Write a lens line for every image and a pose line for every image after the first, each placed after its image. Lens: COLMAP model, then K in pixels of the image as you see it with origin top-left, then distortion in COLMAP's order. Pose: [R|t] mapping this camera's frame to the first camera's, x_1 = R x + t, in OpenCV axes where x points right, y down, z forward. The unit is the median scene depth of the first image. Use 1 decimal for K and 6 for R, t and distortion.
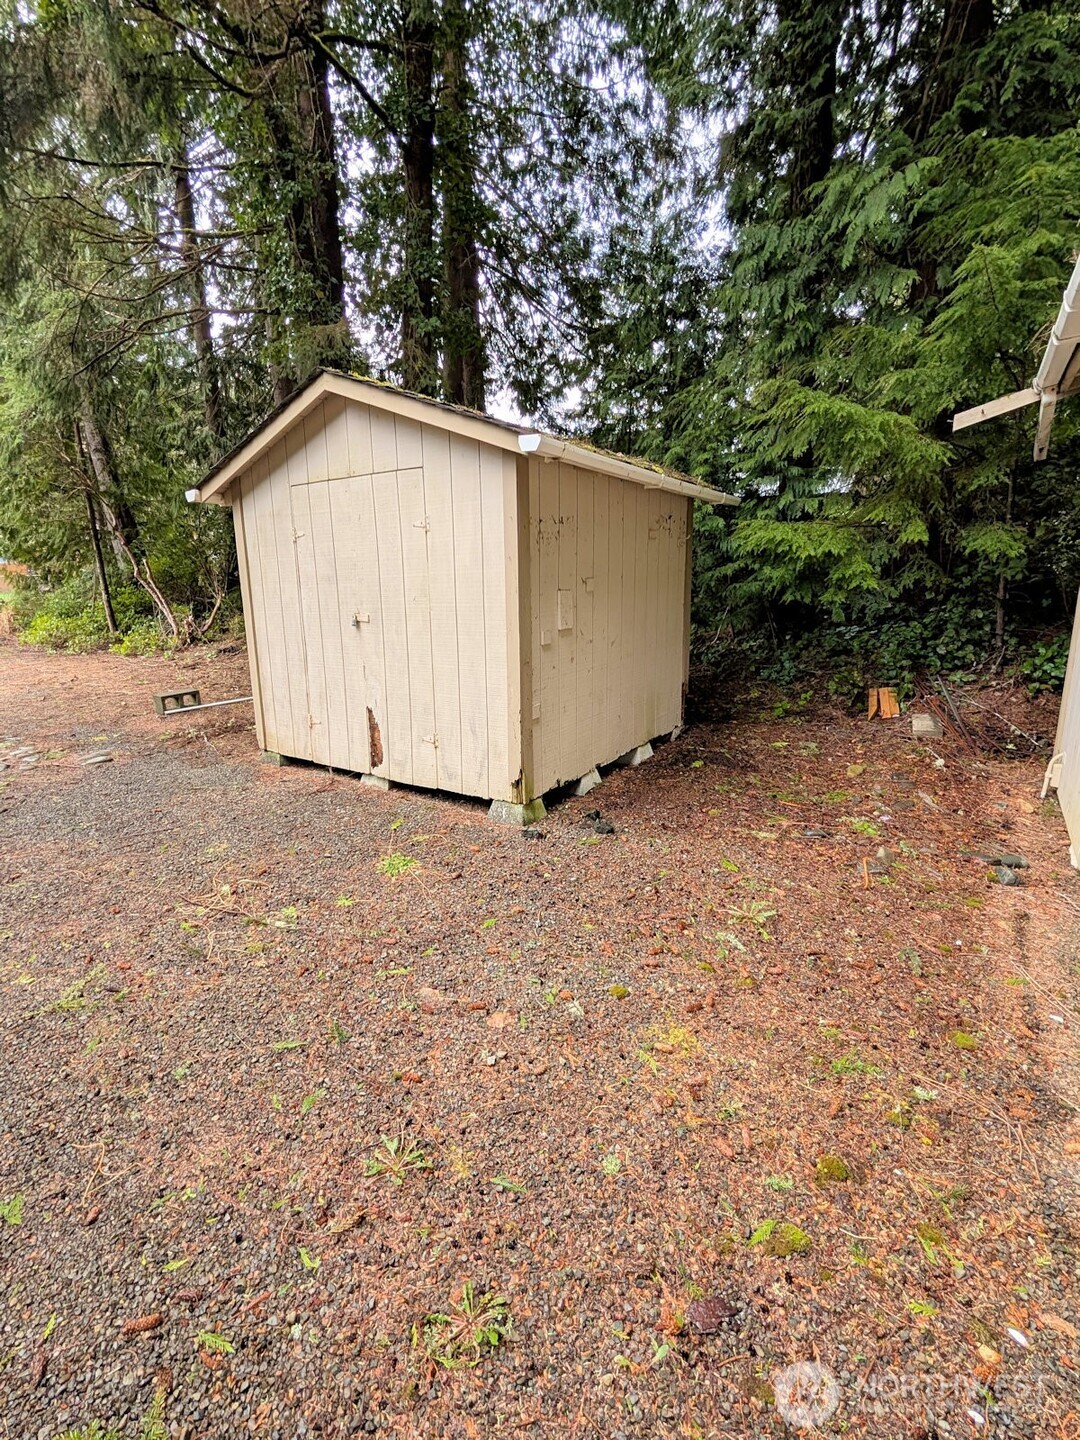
lens RADIAL K [[671.6, 0, 541.5], [0, 671.6, 720.5], [0, 0, 1]] dist [-0.001606, 0.000874]
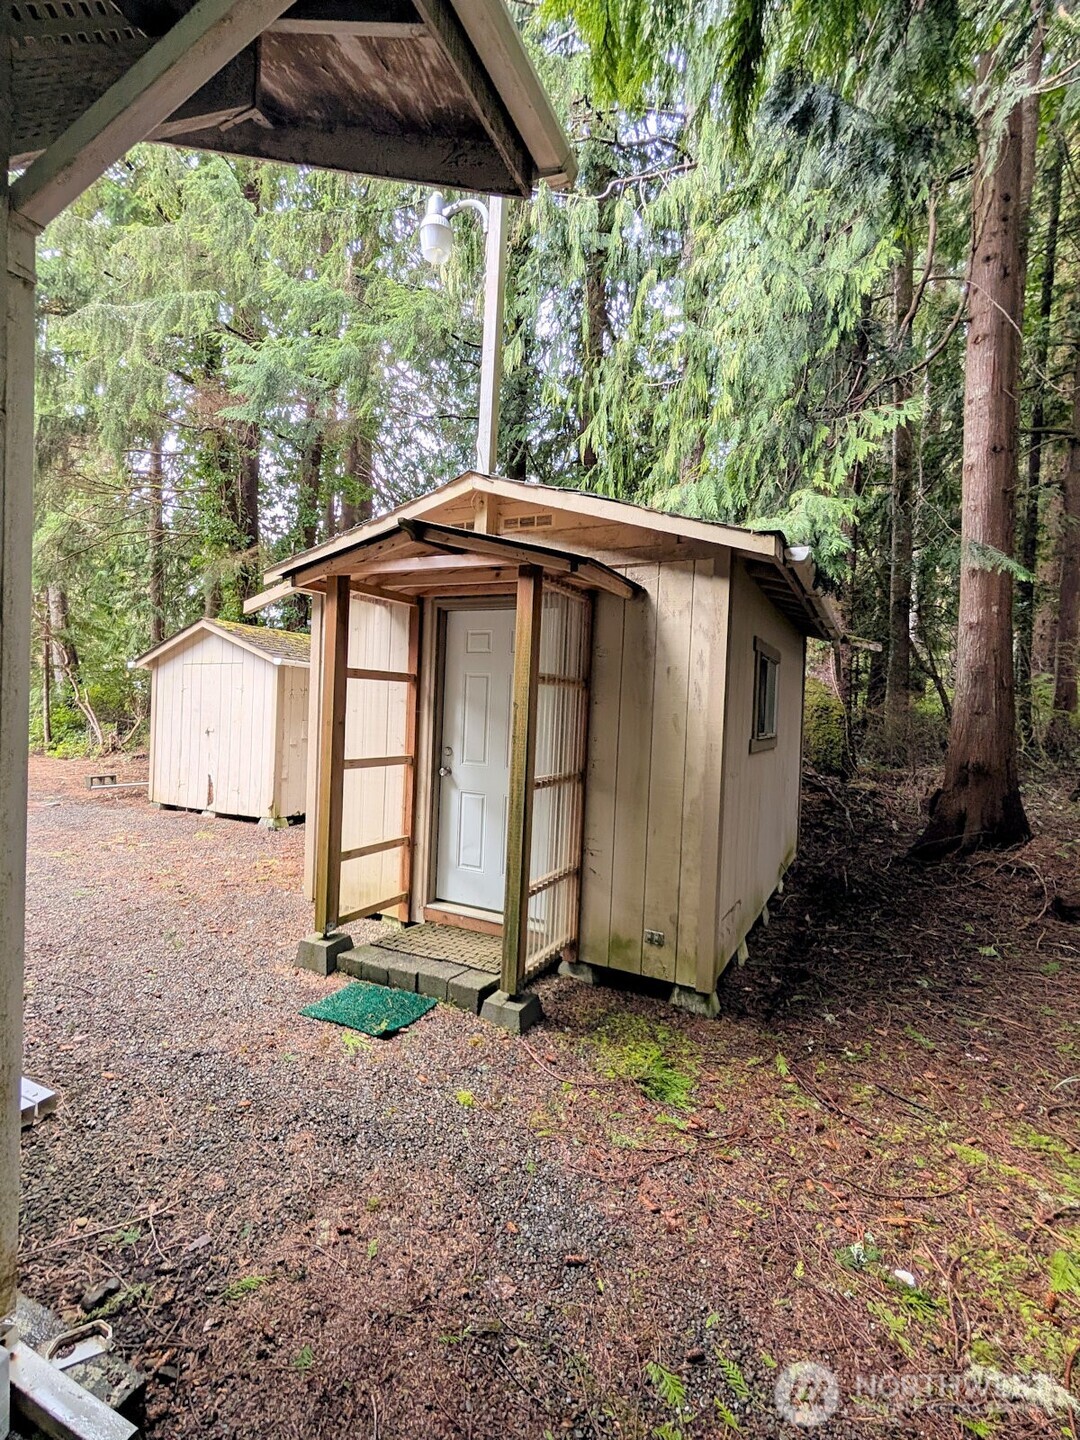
lens RADIAL K [[671.6, 0, 539.9], [0, 671.6, 720.6], [0, 0, 1]] dist [-0.001606, 0.000874]
pose [[0.994363, 0.048375, 0.094356, 0.408330], [-0.027671, 0.977417, -0.209500, 0.167961], [-0.102359, 0.205708, 0.973245, -0.833316]]
